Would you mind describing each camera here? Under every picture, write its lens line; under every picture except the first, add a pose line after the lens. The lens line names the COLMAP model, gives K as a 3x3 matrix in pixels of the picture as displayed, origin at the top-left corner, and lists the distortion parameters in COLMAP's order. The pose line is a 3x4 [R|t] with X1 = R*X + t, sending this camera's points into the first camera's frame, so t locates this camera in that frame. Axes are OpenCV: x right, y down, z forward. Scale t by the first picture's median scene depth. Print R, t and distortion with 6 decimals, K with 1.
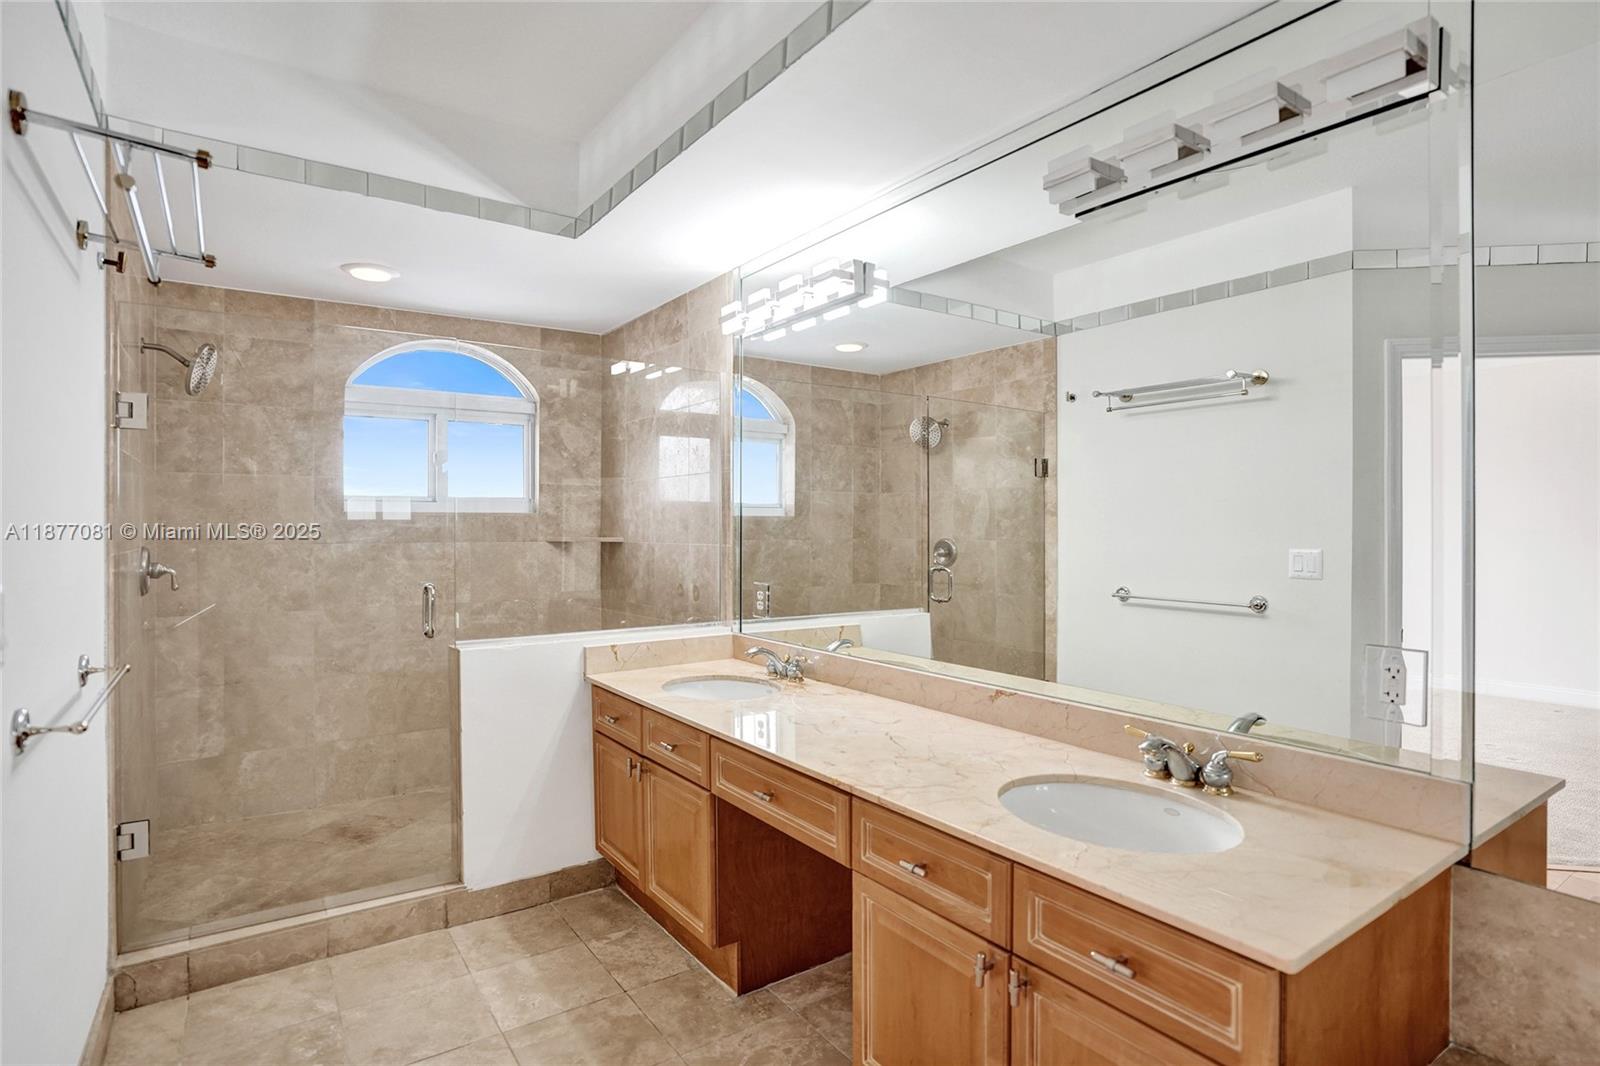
lens RADIAL K [[824.8, 0, 801.2], [0, 824.8, 532.7], [0, 0, 1]] dist [-0.048140, 0.008077]
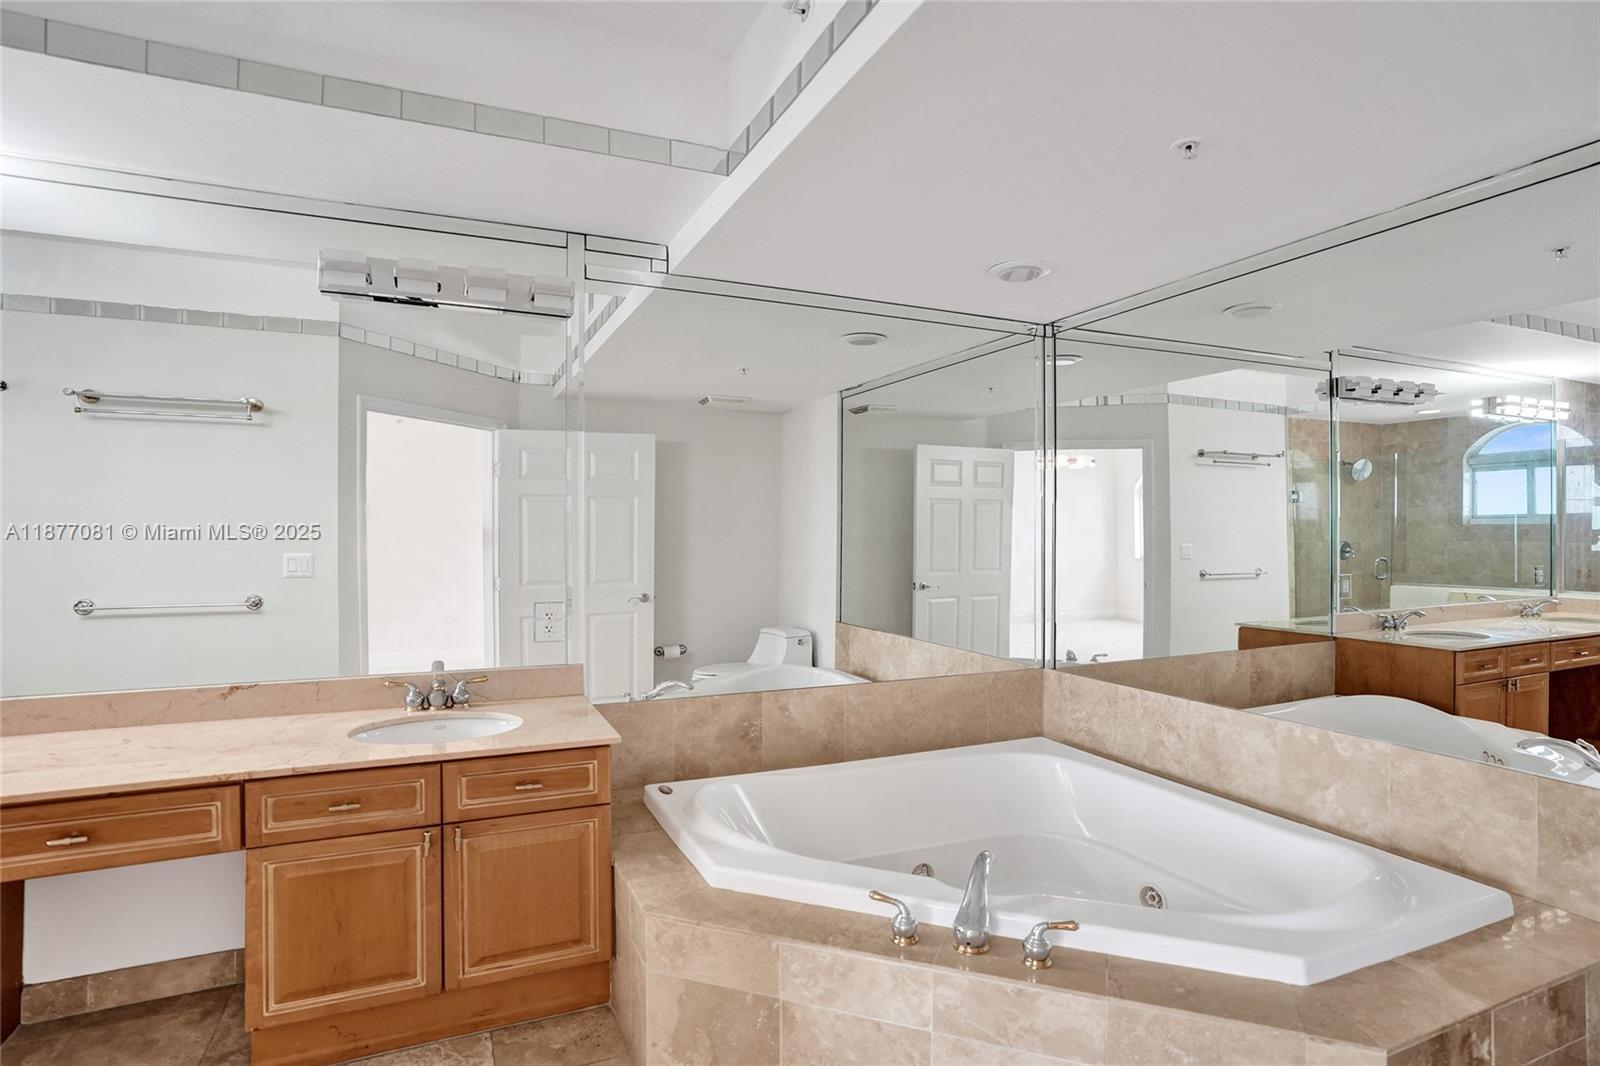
lens RADIAL K [[824.8, 0, 803.2], [0, 824.8, 529.8], [0, 0, 1]] dist [-0.048140, 0.008077]
pose [[0.184994, -0.000551, 0.982740, -0.847805], [0.007501, 0.999972, -0.000852, -0.016526], [-0.982711, 0.007529, 0.184992, 0.047198]]
